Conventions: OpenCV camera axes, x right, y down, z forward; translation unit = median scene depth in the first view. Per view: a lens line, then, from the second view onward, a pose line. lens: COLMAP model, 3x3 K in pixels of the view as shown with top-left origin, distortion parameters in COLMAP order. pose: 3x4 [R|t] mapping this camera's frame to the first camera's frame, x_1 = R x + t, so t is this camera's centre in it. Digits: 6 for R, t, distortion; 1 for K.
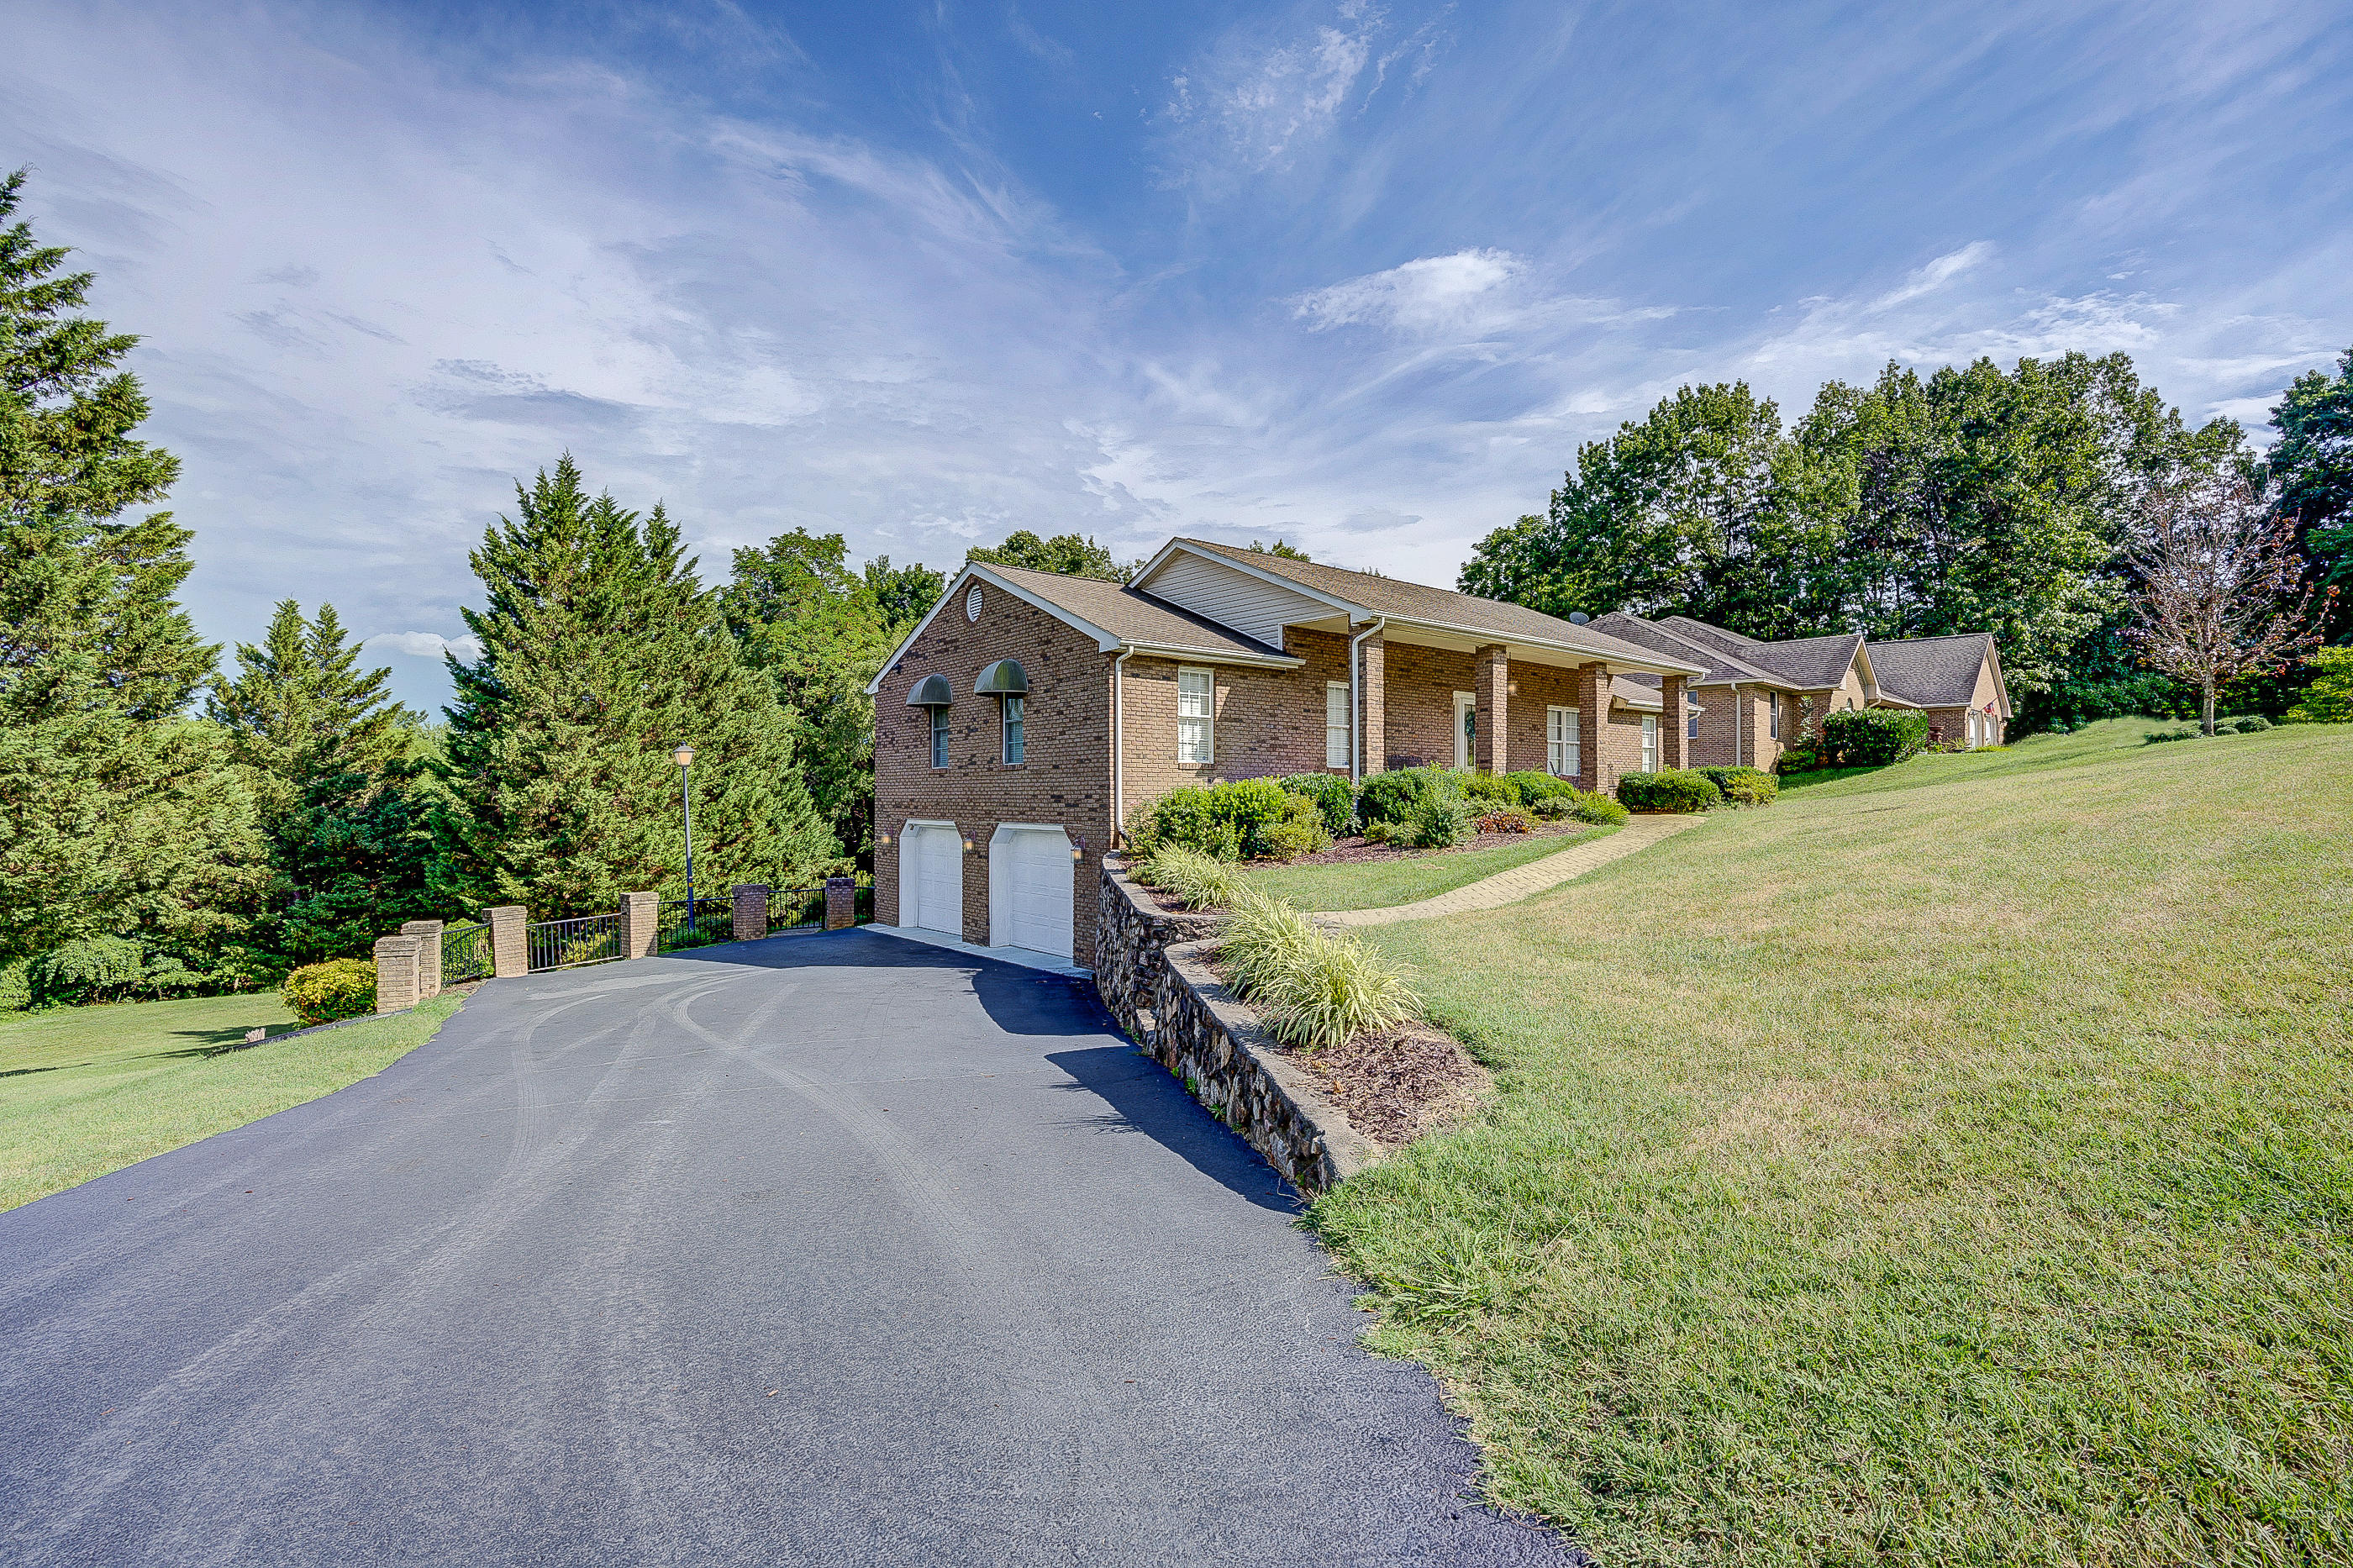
lens RADIAL K [[1103.8, 0, 1176.5], [0, 1103.8, 784.0], [0, 0, 1]] dist [-0.081435, 0.029830]
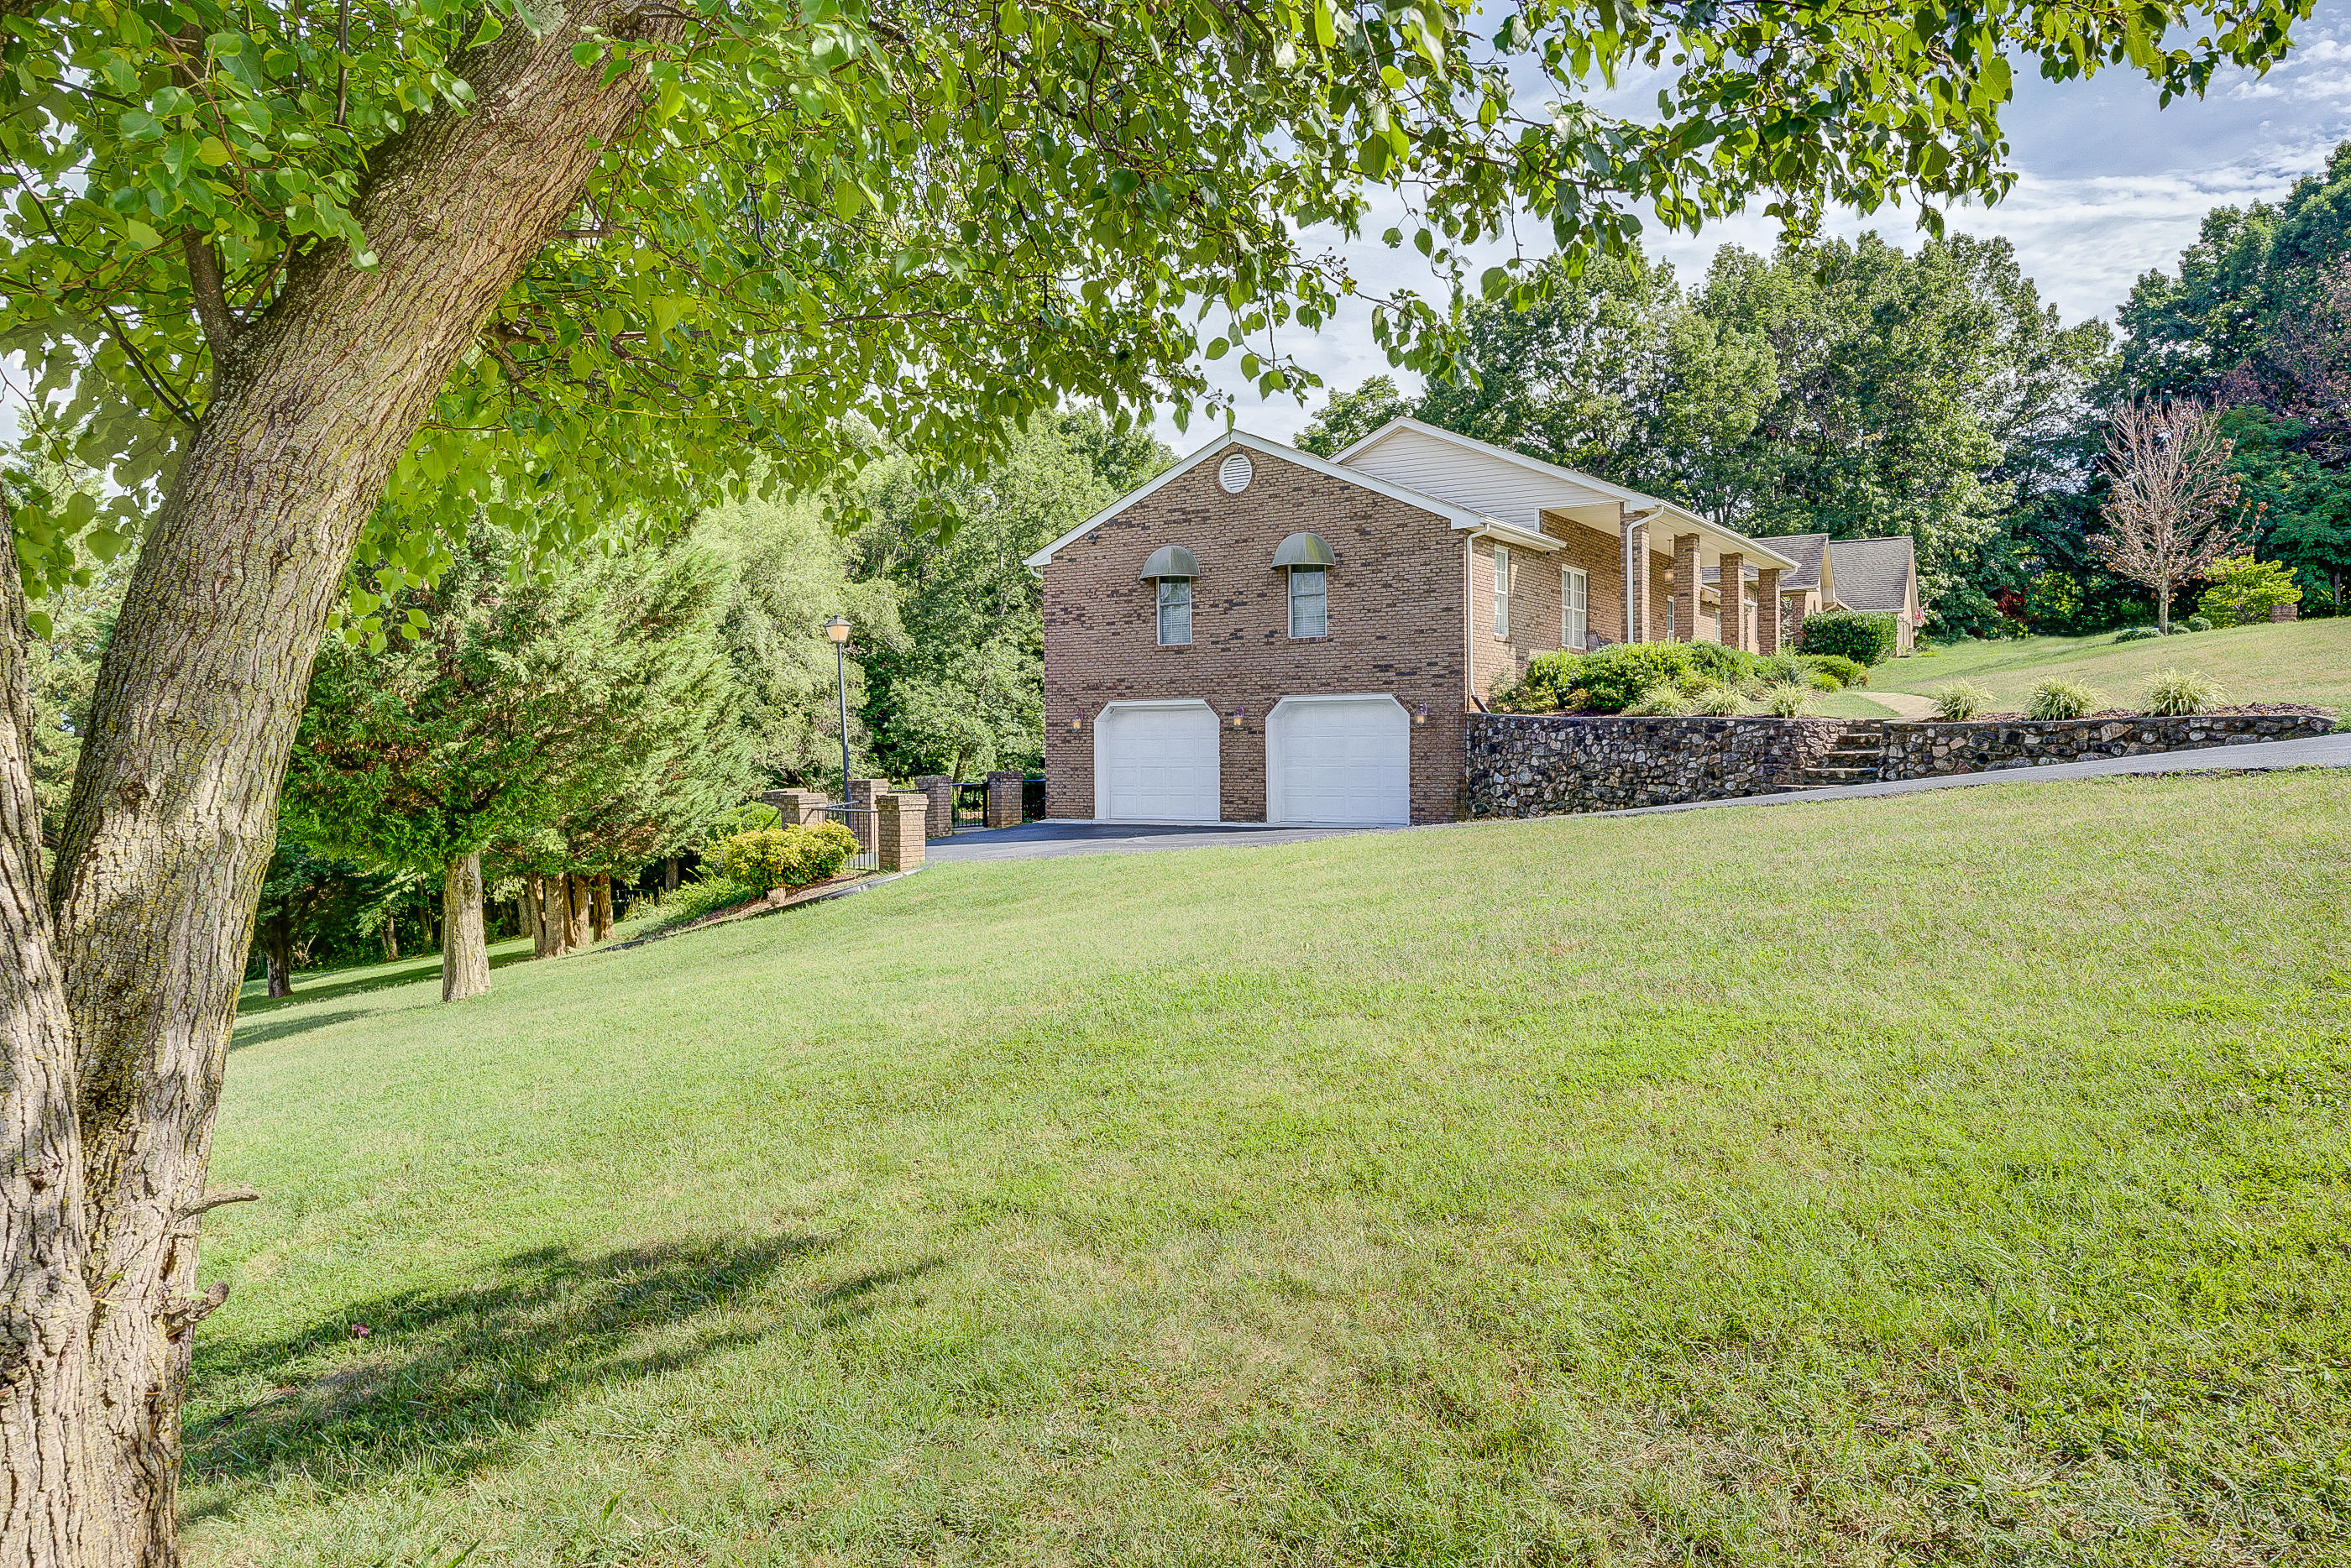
lens RADIAL K [[1552.0, 0, 1172.9], [0, 1552.0, 793.1], [0, 0, 1]] dist [-0.019786, 0.019416]
pose [[0.953326, -0.016485, 0.301494, -0.272545], [0.003667, 0.999067, 0.043029, 0.024739], [-0.301922, -0.039915, 0.952497, -0.127983]]
